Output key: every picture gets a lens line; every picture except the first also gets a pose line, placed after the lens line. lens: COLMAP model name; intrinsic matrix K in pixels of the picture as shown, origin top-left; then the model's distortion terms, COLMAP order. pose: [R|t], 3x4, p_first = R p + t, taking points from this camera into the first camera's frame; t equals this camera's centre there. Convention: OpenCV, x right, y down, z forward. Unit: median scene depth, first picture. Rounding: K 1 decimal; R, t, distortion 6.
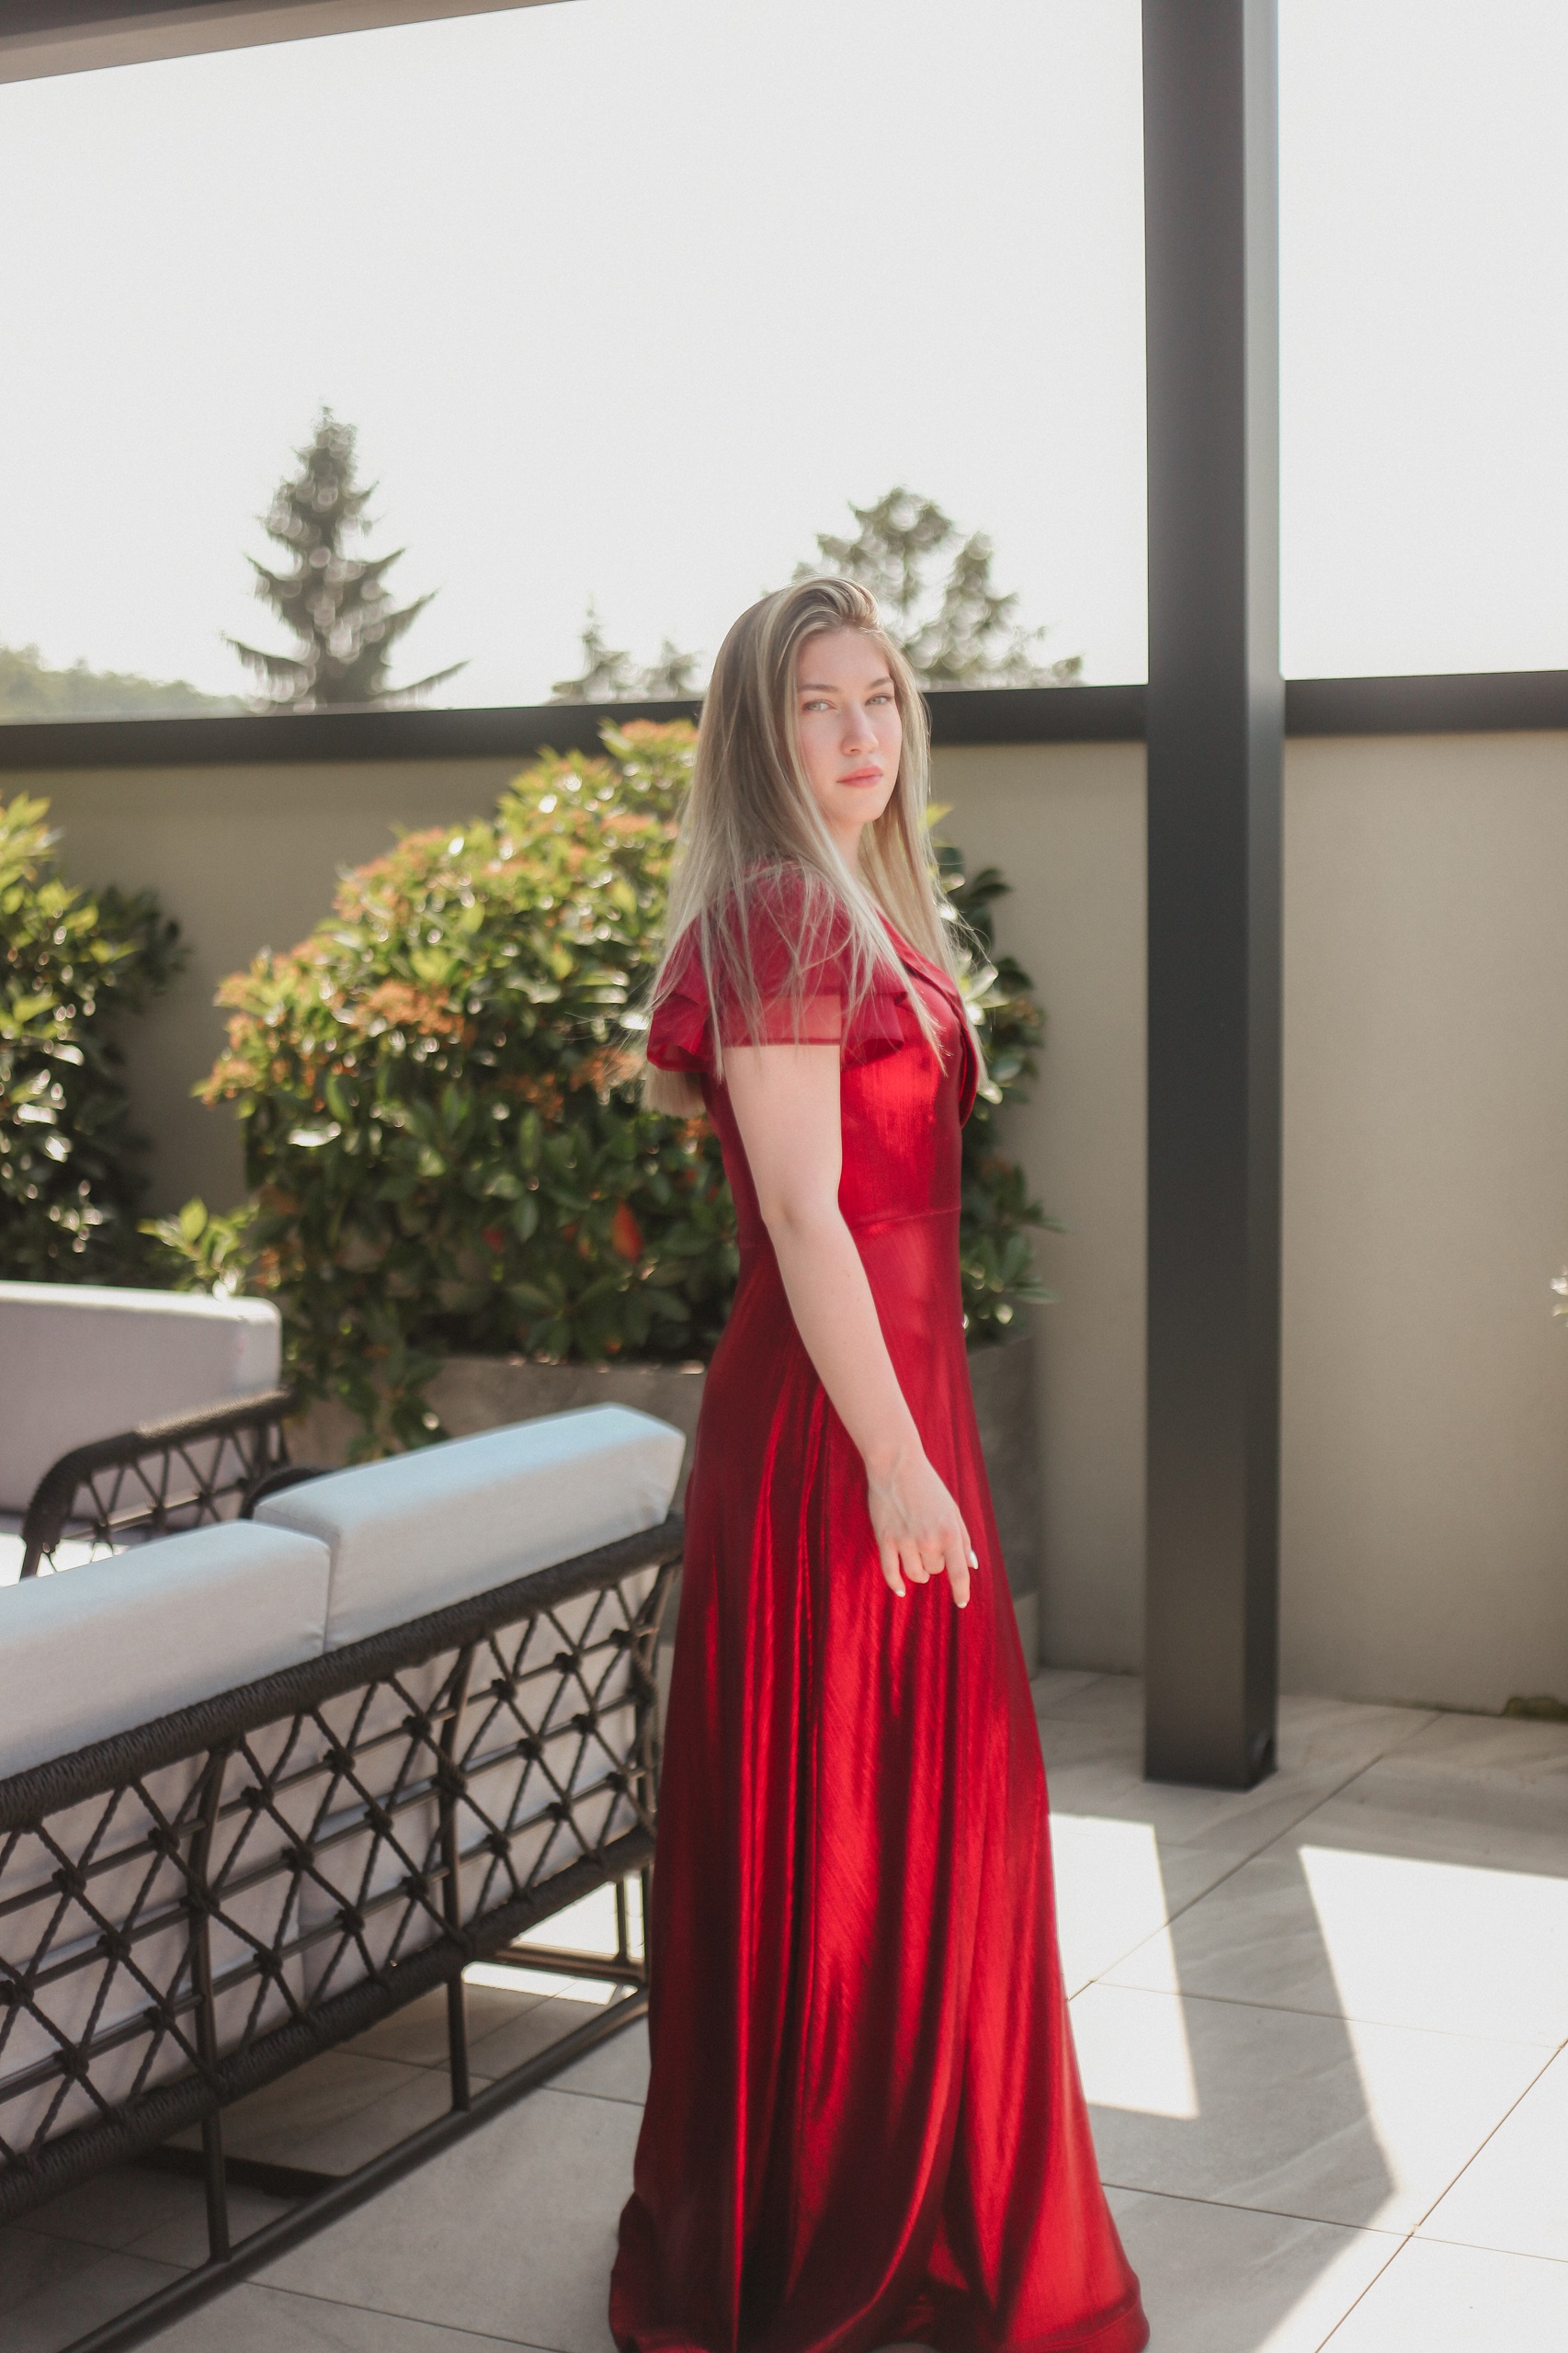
lens RADIAL K [[3432.6, 0, 785.6], [0, 3432.6, 1221.3], [0, 0, 1]] dist [-0.125233, -0.028329]
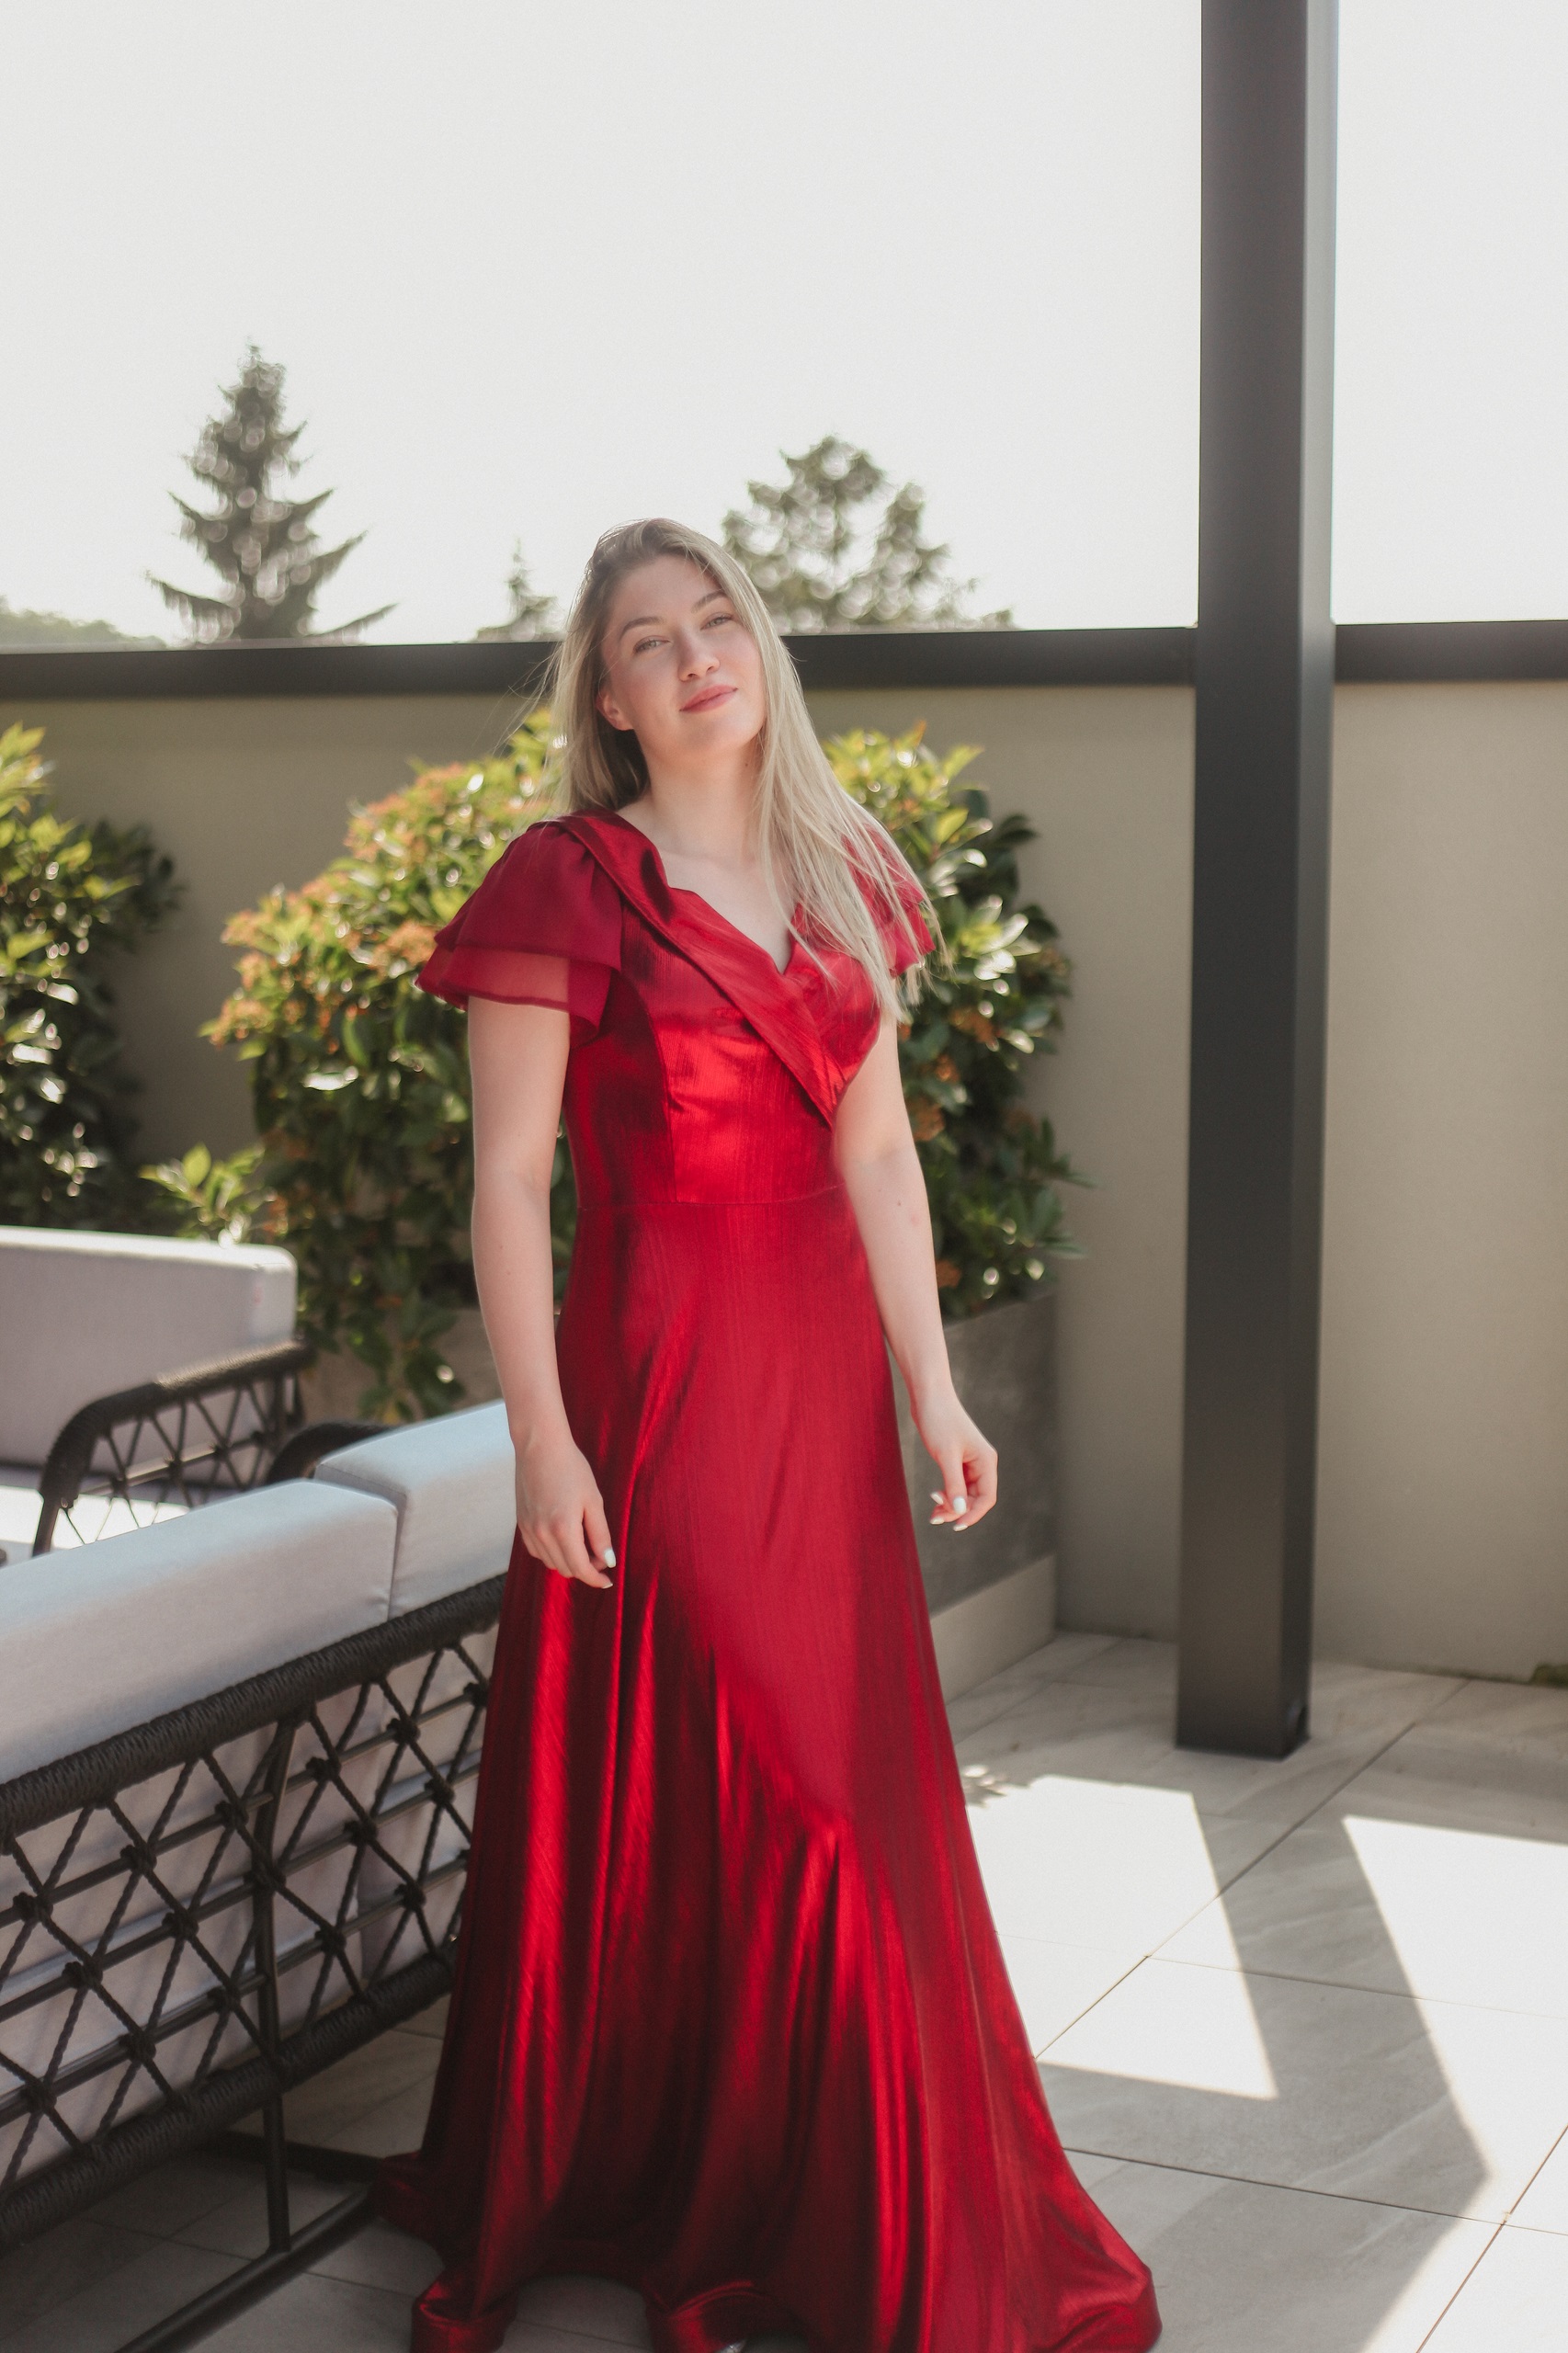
lens RADIAL K [[3432.6, 0, 785.6], [0, 3432.6, 1221.3], [0, 0, 1]] dist [-0.125233, -0.028329]
pose [[0.999599, 0.010570, 0.026278, -0.033157], [-0.010945, 0.999839, 0.014189, 0.000067], [-0.026124, -0.014470, 0.999554, 0.025487]]
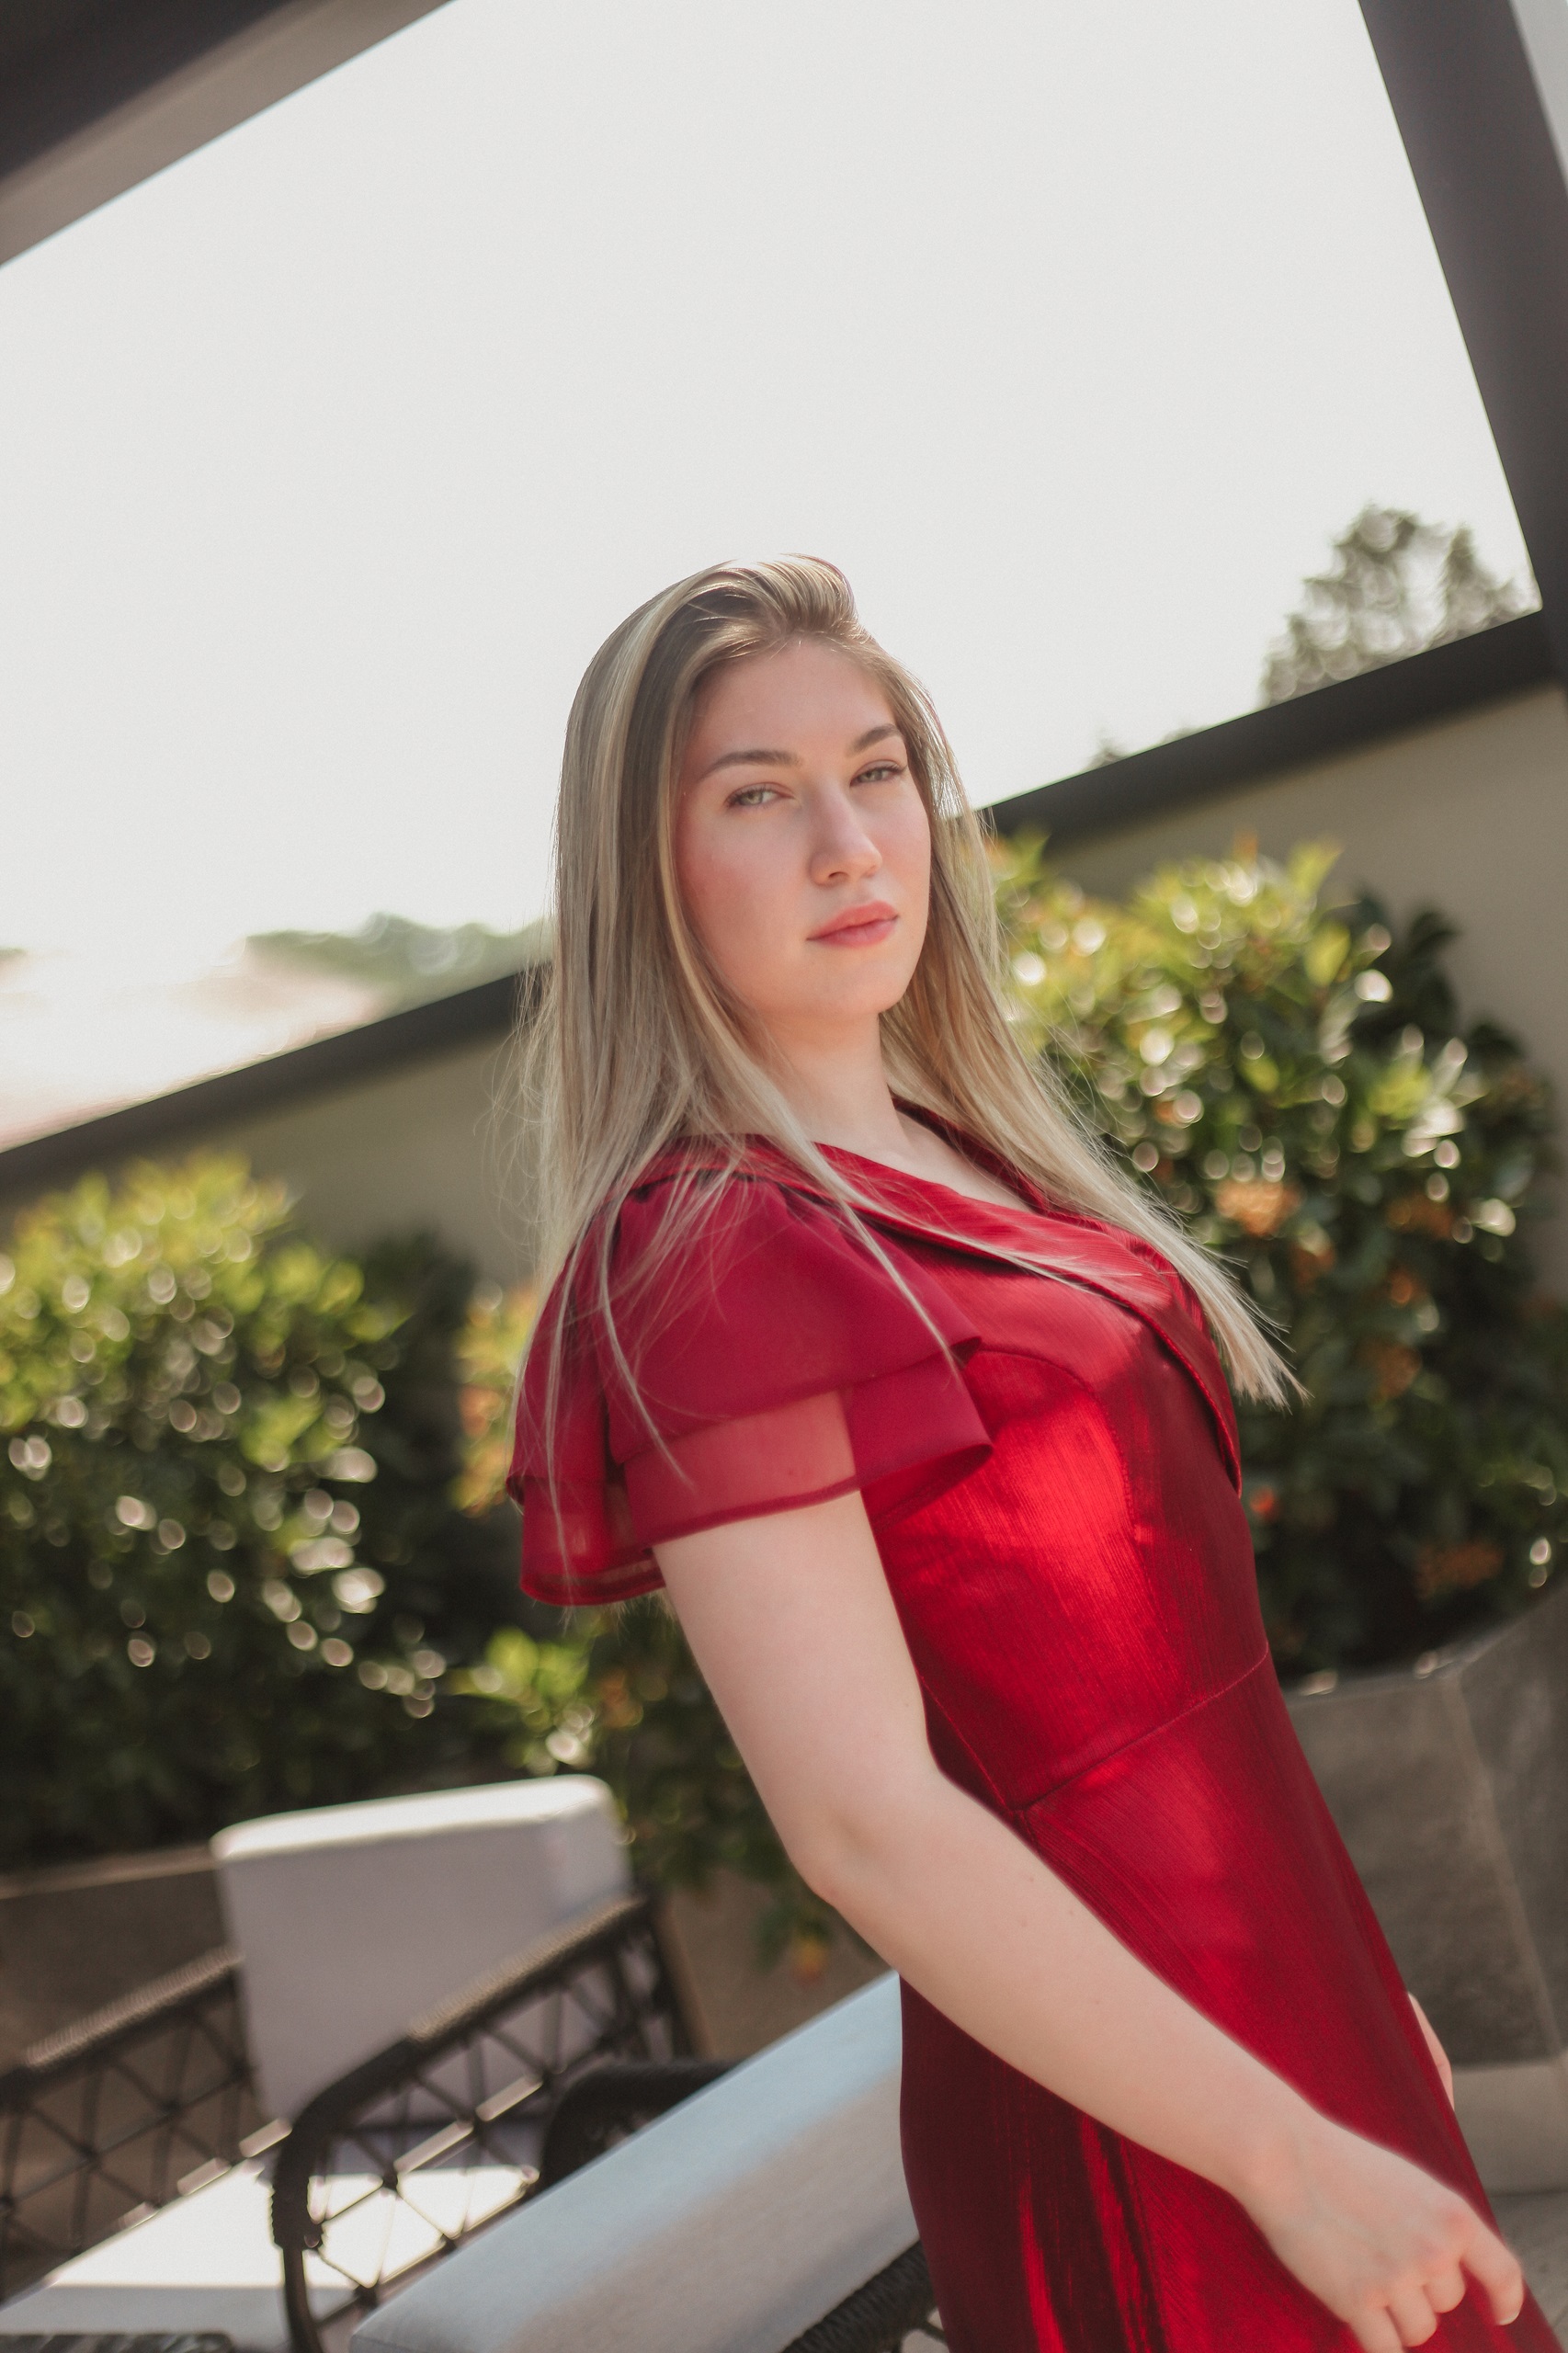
lens RADIAL K [[3410.2, 0, 780.3], [0, 3410.2, 1105.3], [0, 0, 1]] dist [-0.170560, -0.013815]
pose [[0.943862, -0.273943, -0.184606, 0.056330], [0.260375, 0.960862, -0.094601, -0.033455], [0.203296, 0.041224, 0.978249, 0.289519]]
